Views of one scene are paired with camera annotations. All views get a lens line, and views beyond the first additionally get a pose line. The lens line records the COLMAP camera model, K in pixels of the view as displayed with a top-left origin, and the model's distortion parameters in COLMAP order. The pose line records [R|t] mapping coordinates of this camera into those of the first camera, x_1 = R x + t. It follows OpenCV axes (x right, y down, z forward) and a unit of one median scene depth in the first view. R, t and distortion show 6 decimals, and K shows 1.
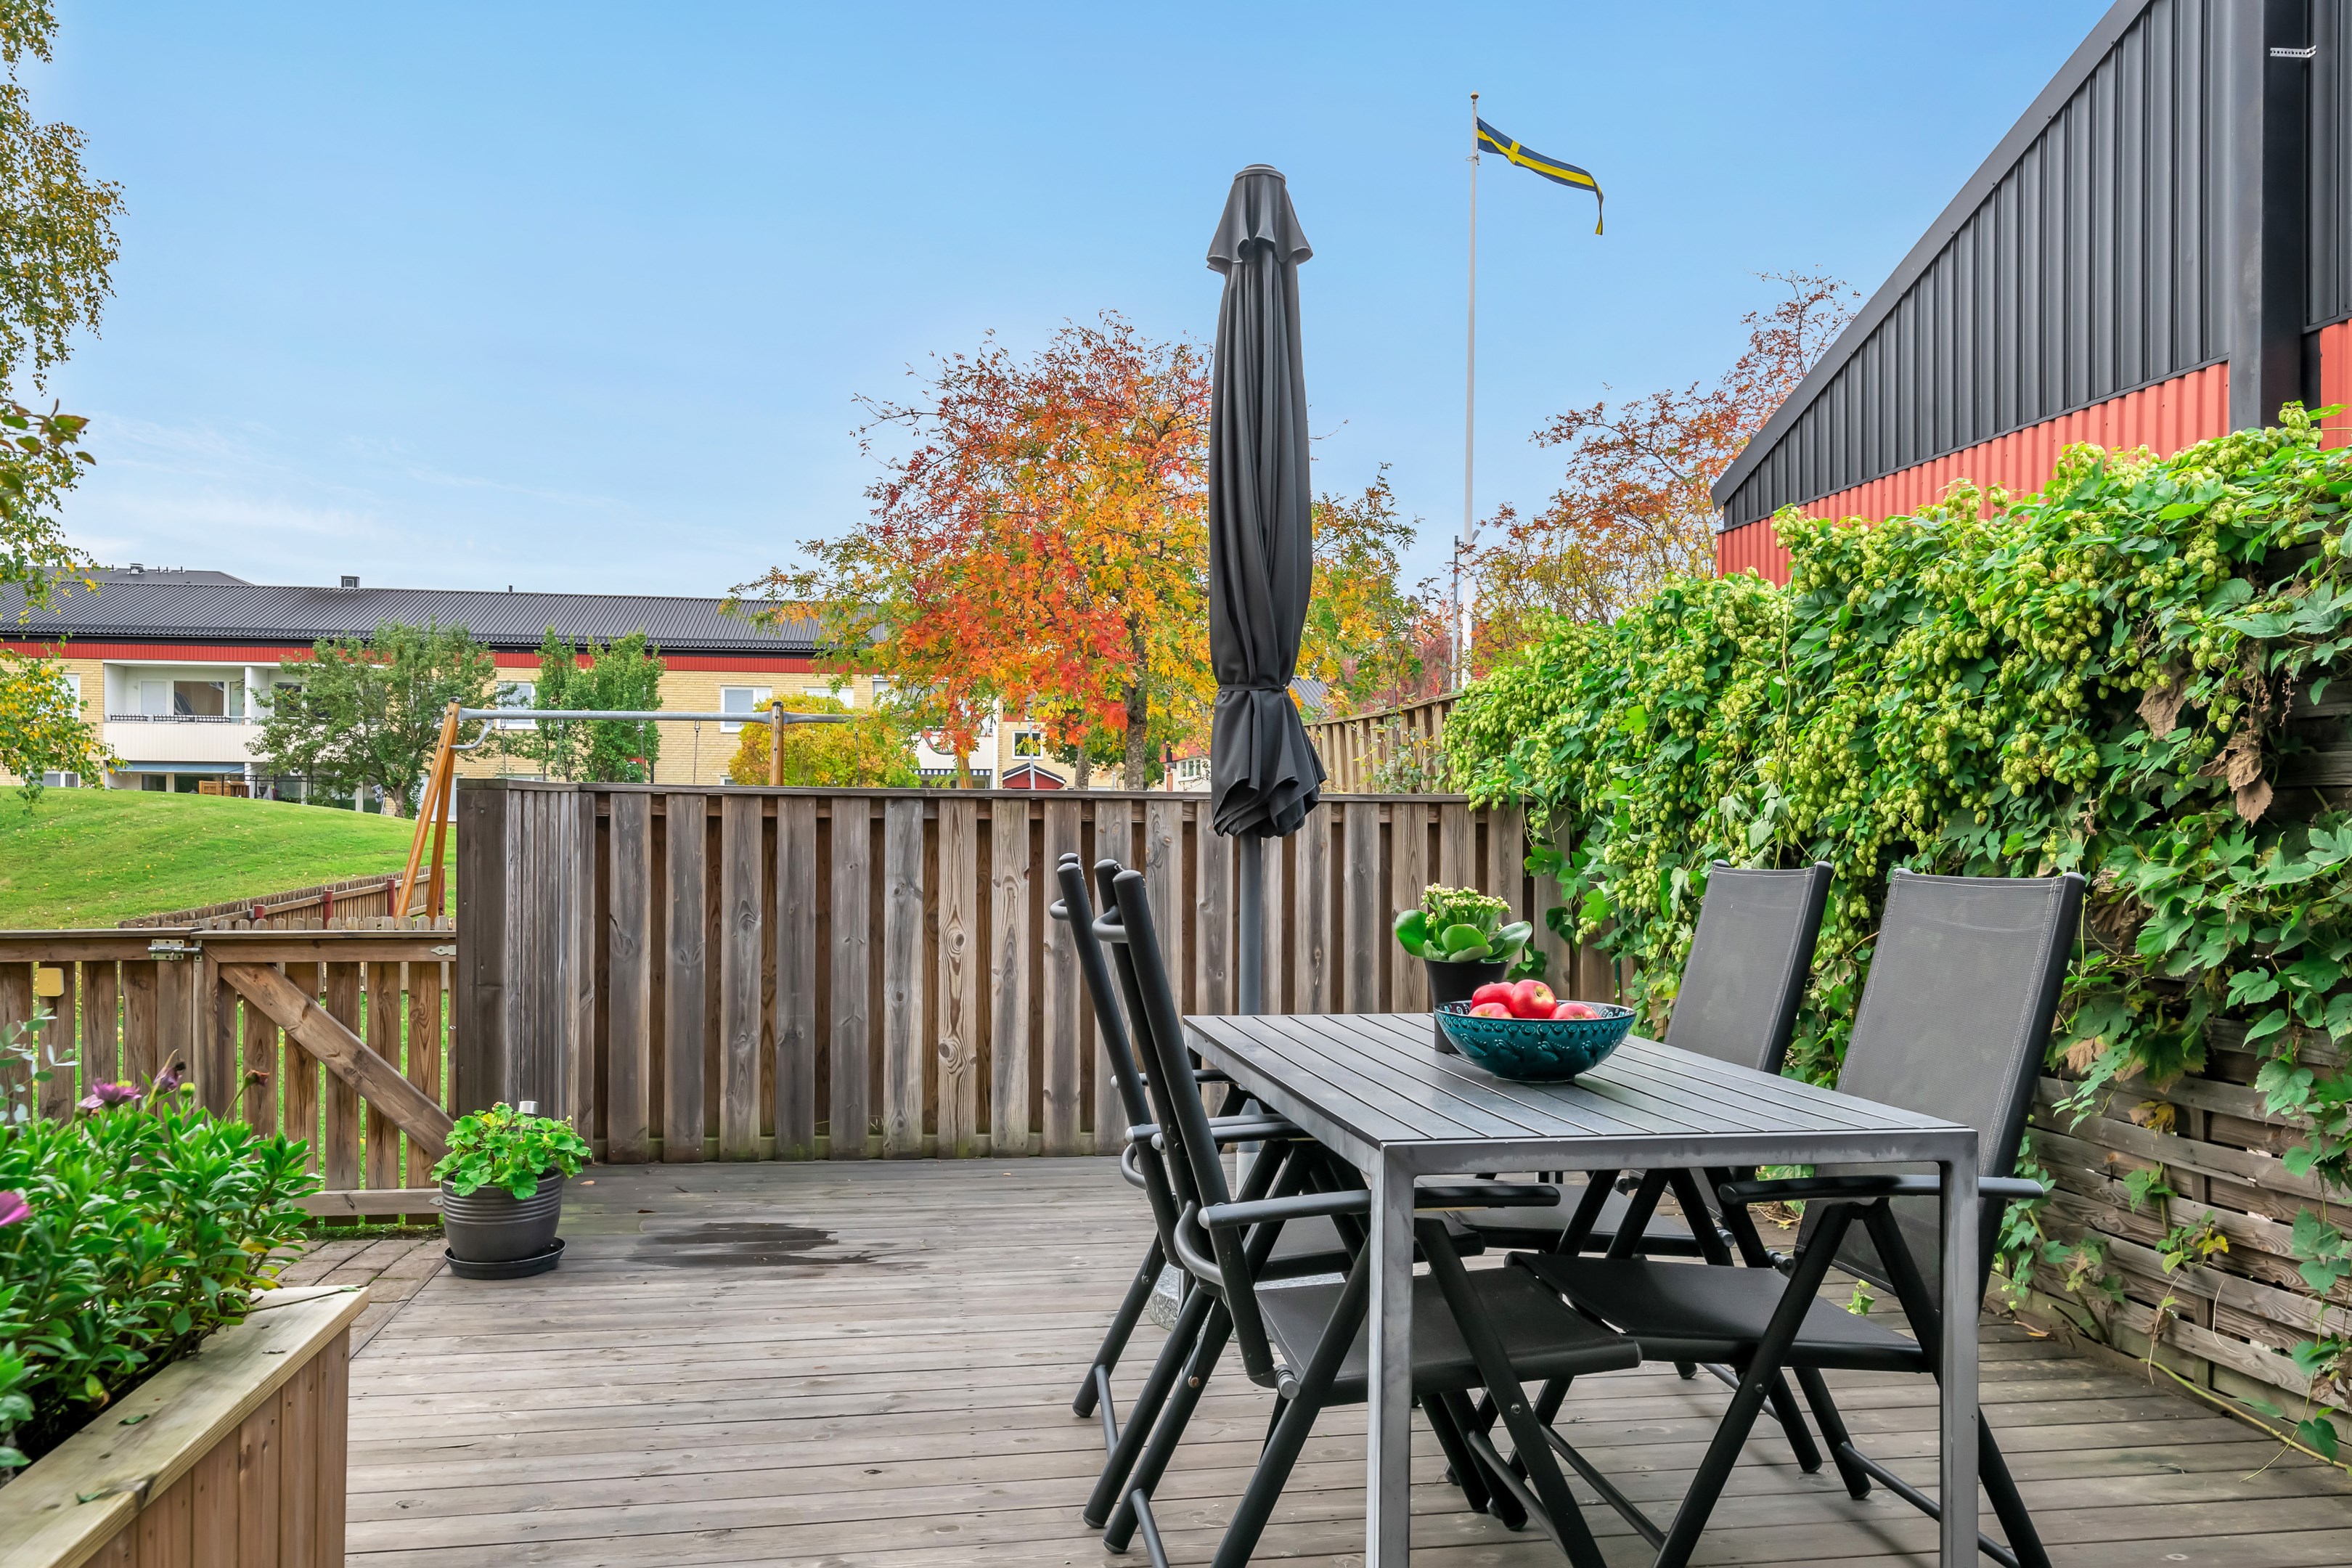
lens RADIAL K [[1774.8, 0, 1177.8], [0, 1774.8, 802.2], [0, 0, 1]] dist [-0.000826, -0.002542]
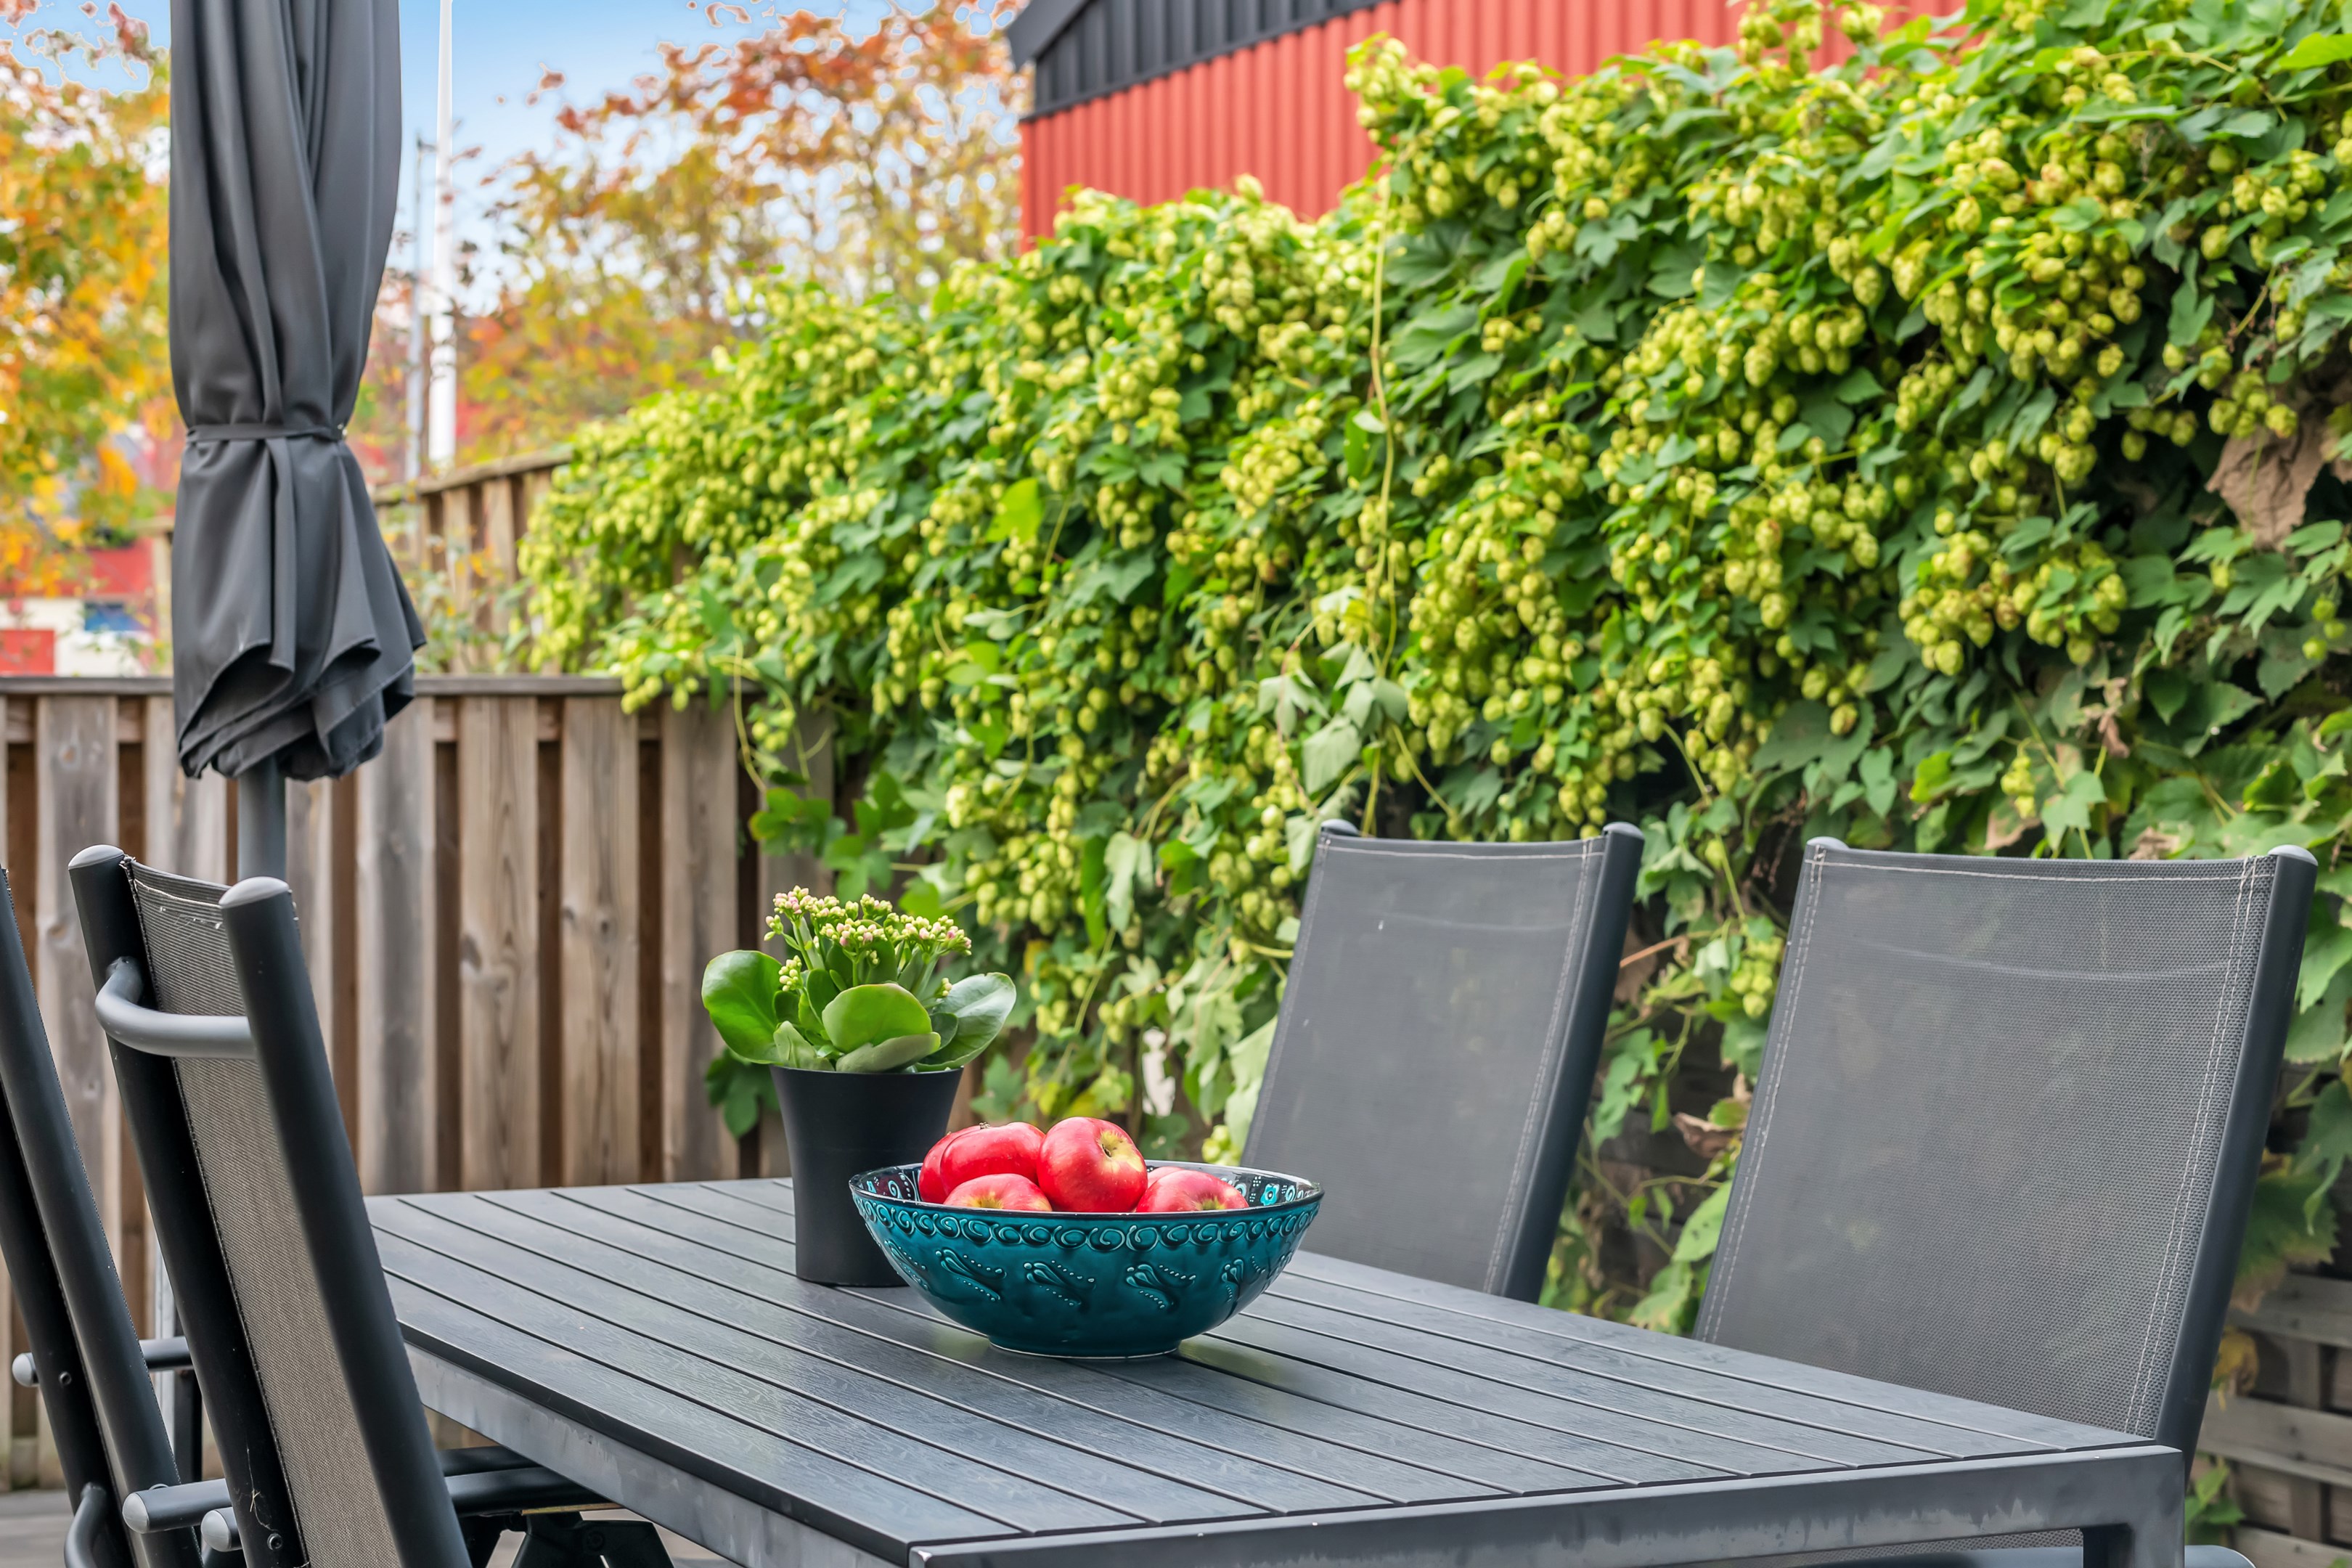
lens RADIAL K [[4653.8, 0, 1175.7], [0, 4653.8, 783.4], [0, 0, 1]] dist [-0.105824, 0.000000]
pose [[0.990481, -0.009591, 0.137313, 0.117110], [0.007222, 0.999817, 0.017740, 0.002532], [-0.137458, -0.016579, 0.990369, -0.161238]]
